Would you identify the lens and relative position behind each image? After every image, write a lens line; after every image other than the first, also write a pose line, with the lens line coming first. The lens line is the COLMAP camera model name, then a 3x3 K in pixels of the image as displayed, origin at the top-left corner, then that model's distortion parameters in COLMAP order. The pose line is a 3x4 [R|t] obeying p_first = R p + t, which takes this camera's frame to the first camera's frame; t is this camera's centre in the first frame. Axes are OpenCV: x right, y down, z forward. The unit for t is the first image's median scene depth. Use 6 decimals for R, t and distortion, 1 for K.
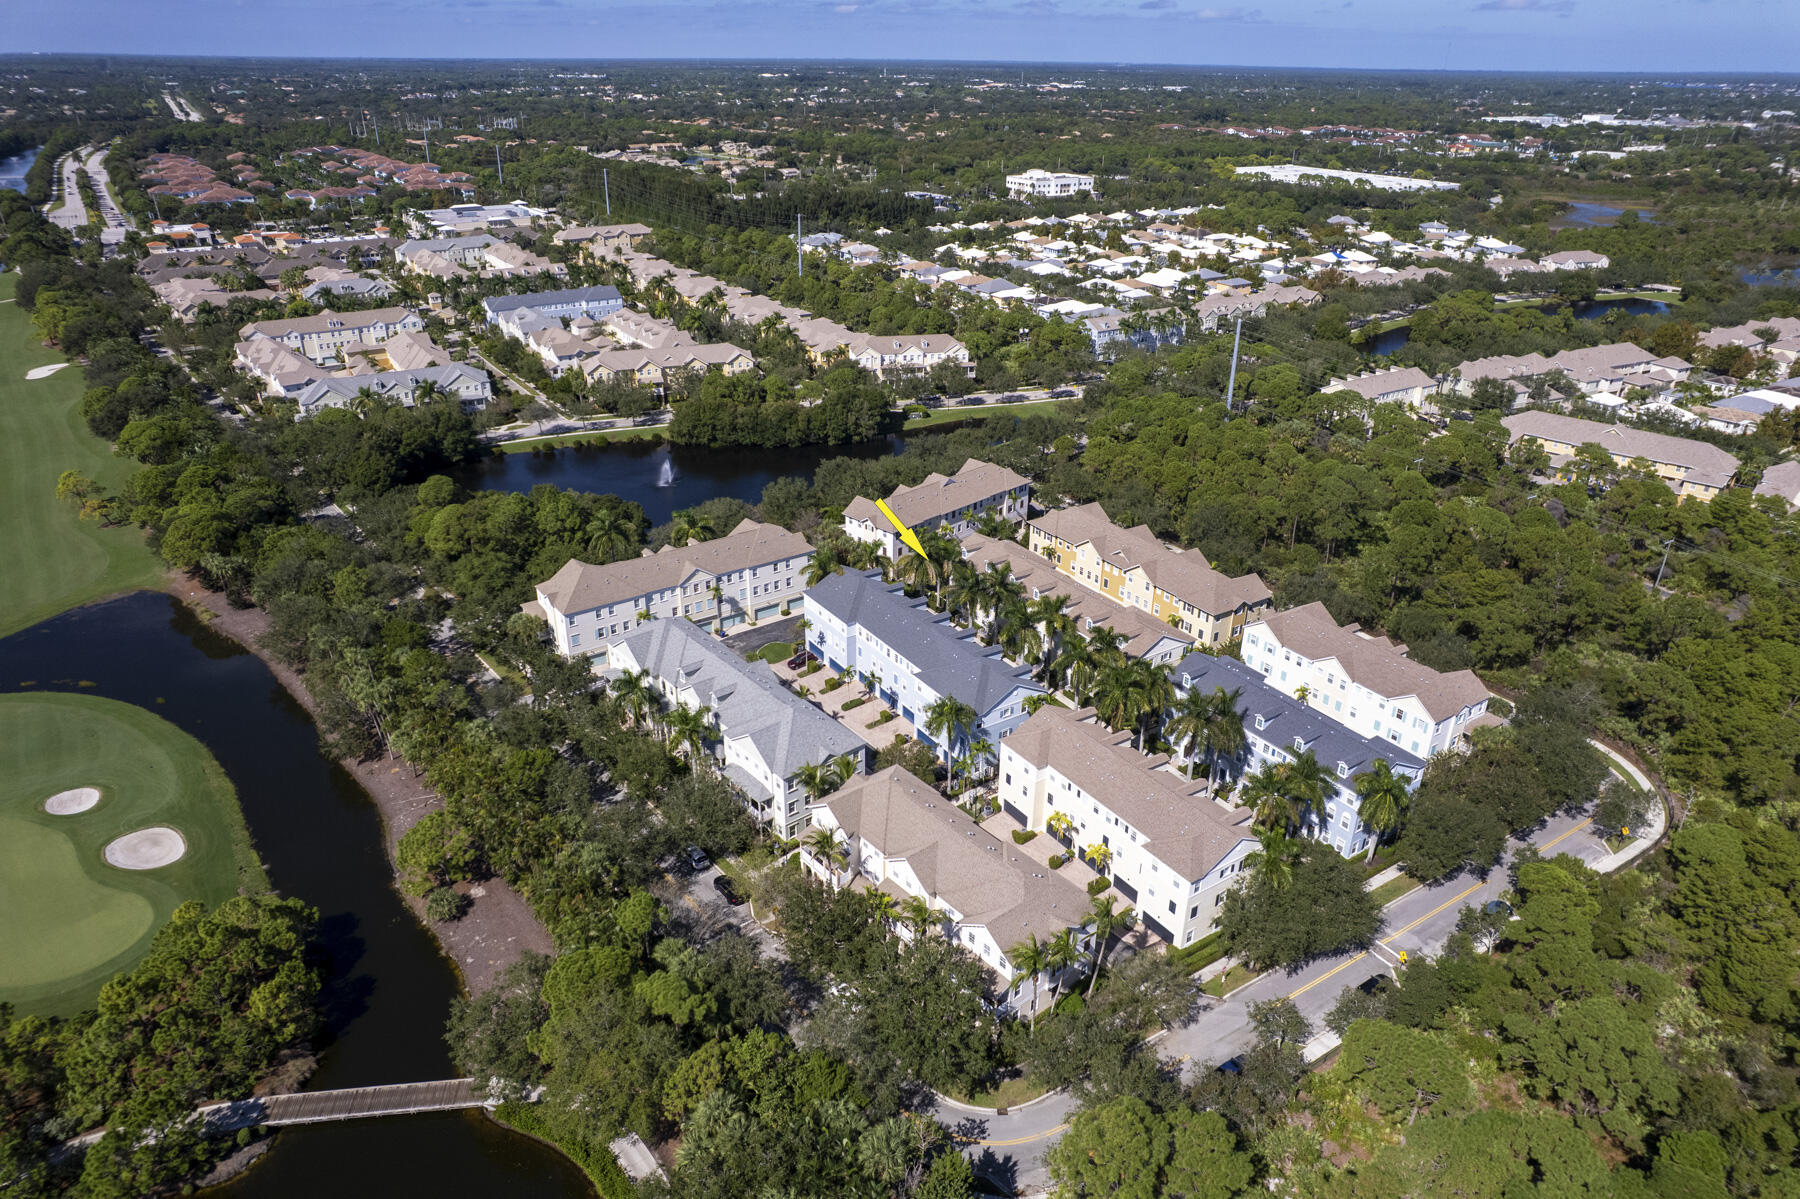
lens RADIAL K [[1154.3, 0, 903.5], [0, 1154.3, 606.3], [0, 0, 1]] dist [-0.076809, 0.073070]
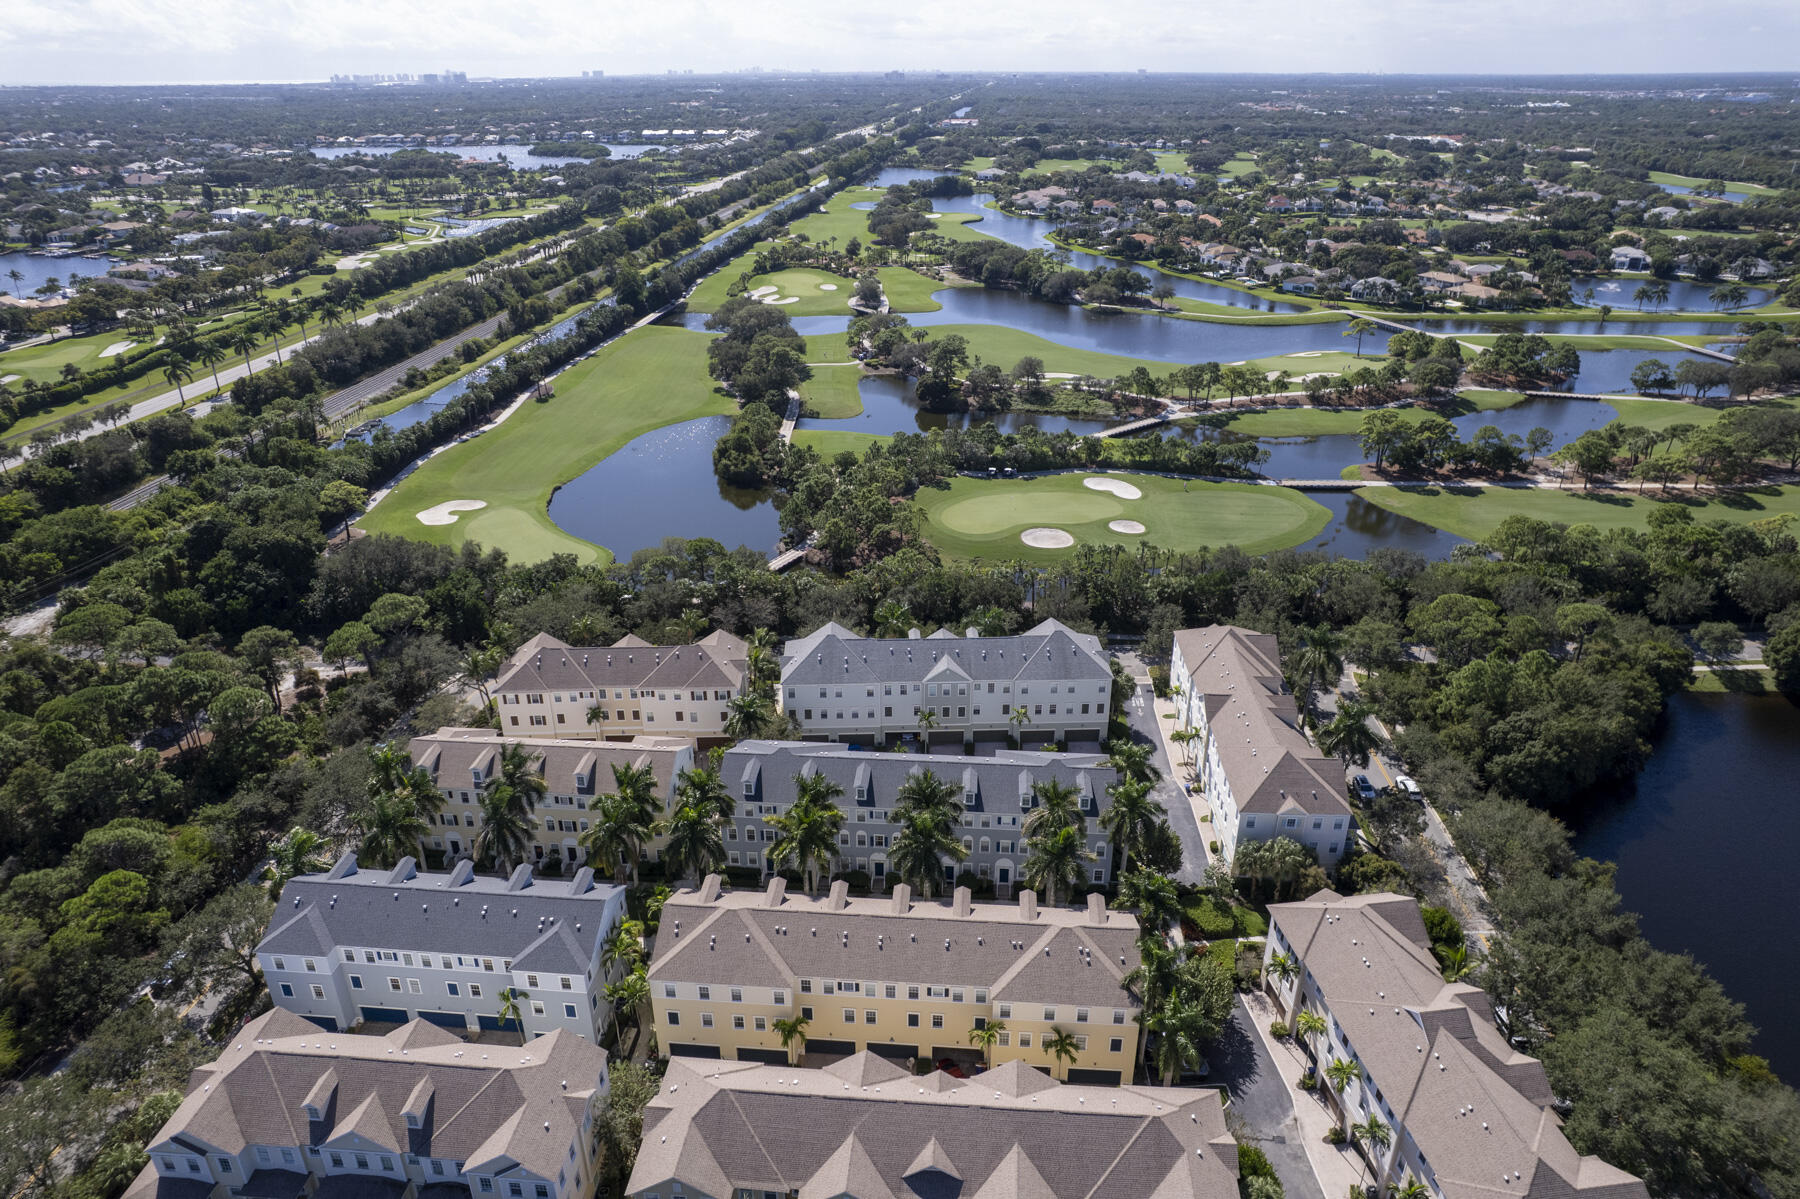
lens RADIAL K [[1154.3, 0, 903.5], [0, 1154.3, 606.3], [0, 0, 1]] dist [-0.076809, 0.073070]
pose [[-0.623822, 0.324342, -0.711090, 0.321222], [-0.345988, 0.701219, 0.623366, -0.321629], [0.700813, 0.634898, -0.325217, 0.685023]]
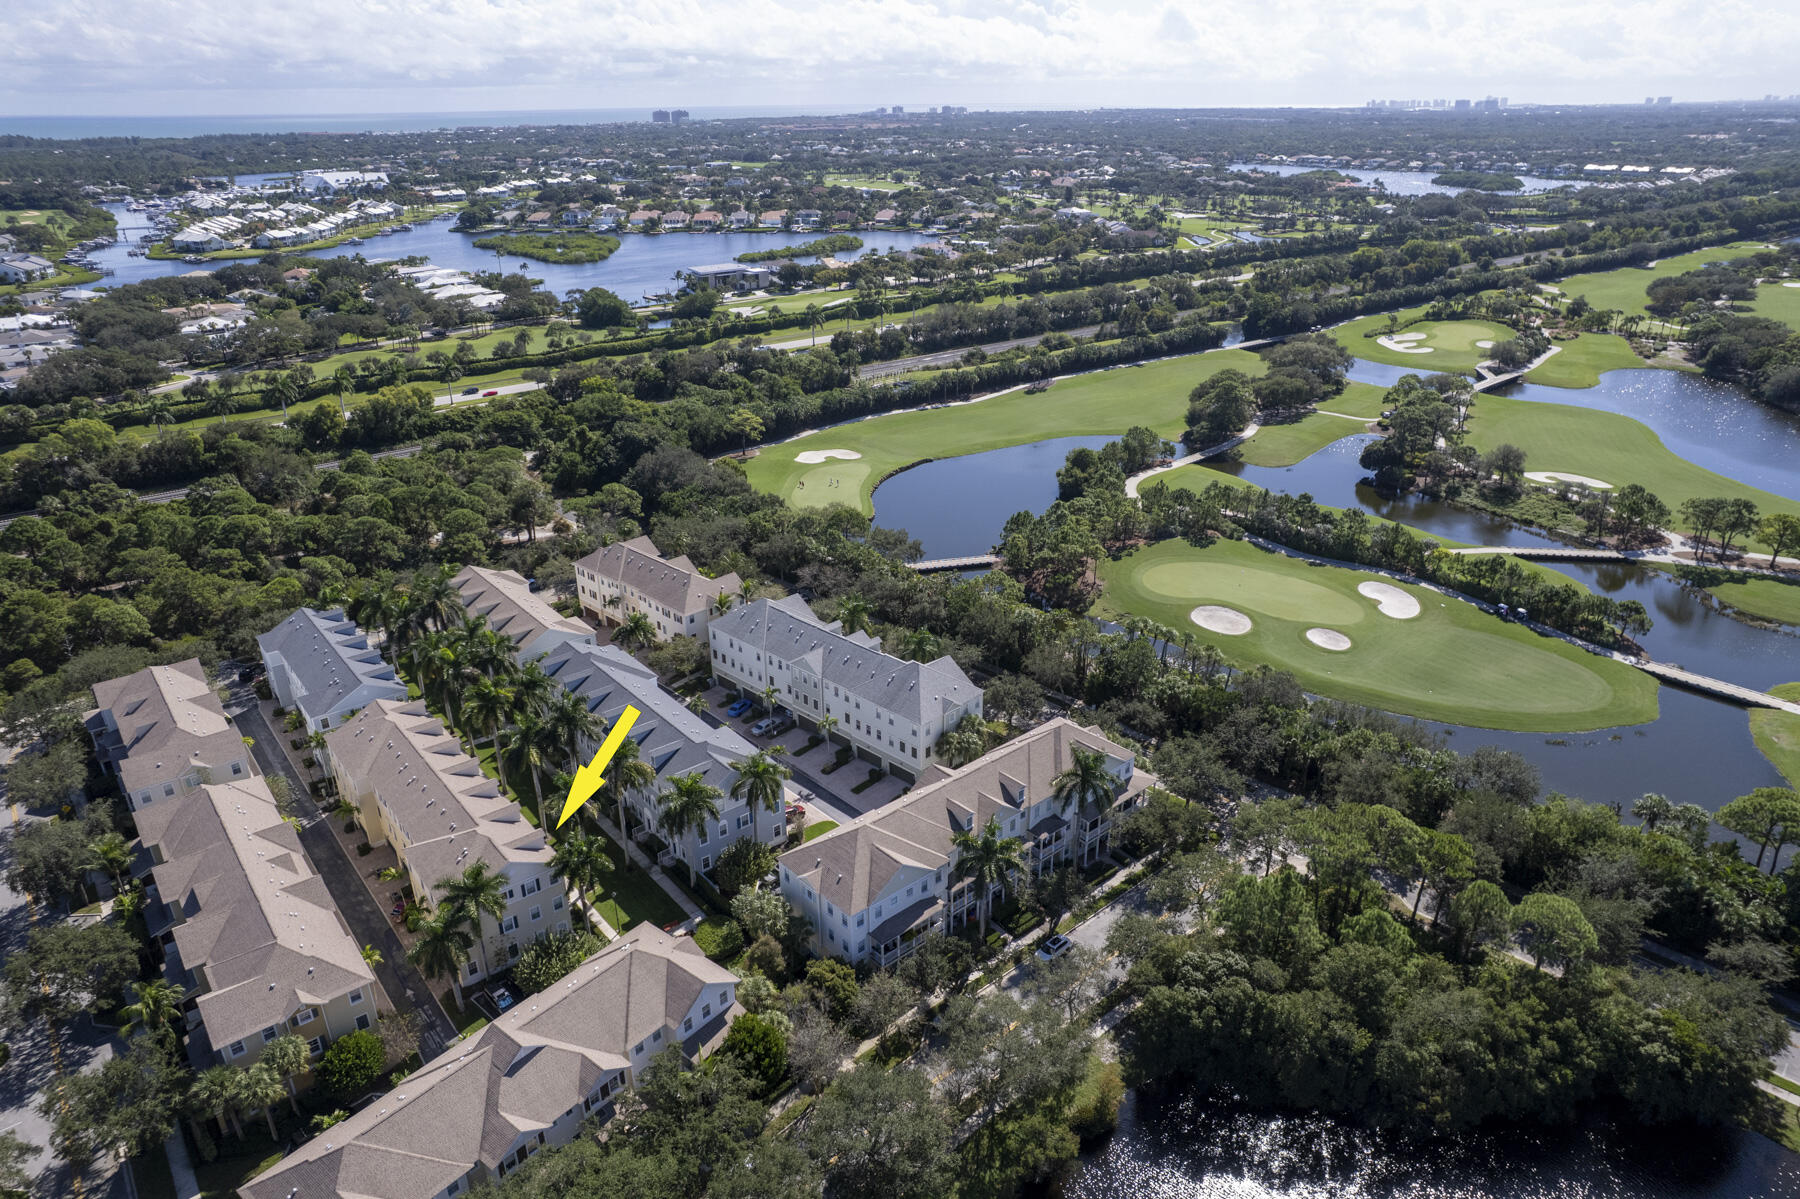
lens RADIAL K [[1154.3, 0, 903.5], [0, 1154.3, 606.3], [0, 0, 1]] dist [-0.076809, 0.073070]
pose [[-0.995061, 0.034019, -0.093253, -0.059661], [-0.049385, 0.645266, 0.762360, -0.418804], [0.086108, 0.763200, -0.640399, 0.886544]]
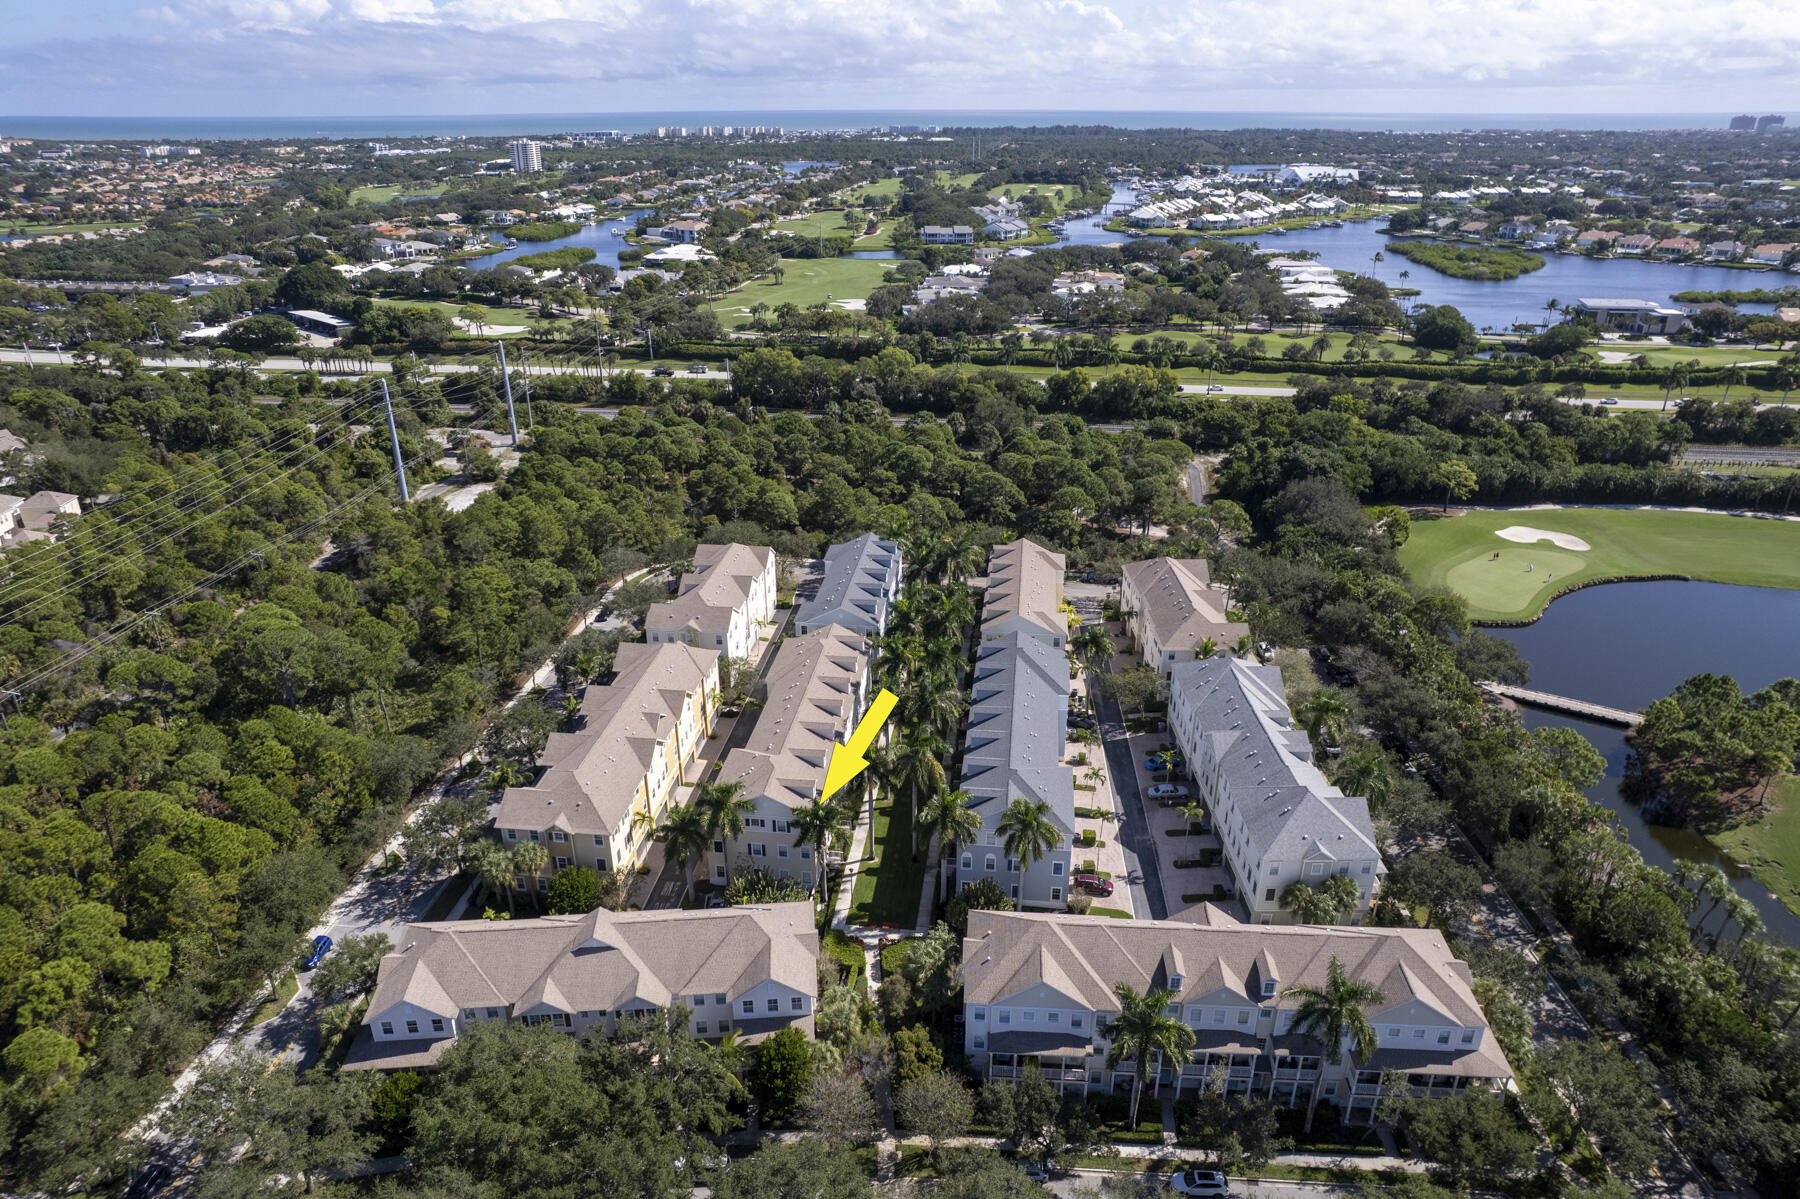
lens RADIAL K [[1154.3, 0, 903.5], [0, 1154.3, 606.3], [0, 0, 1]] dist [-0.076809, 0.073070]
pose [[-0.762972, -0.273610, 0.585672, -0.231831], [0.273212, 0.684621, 0.675758, -0.372636], [-0.585857, 0.675597, -0.447594, 0.799460]]
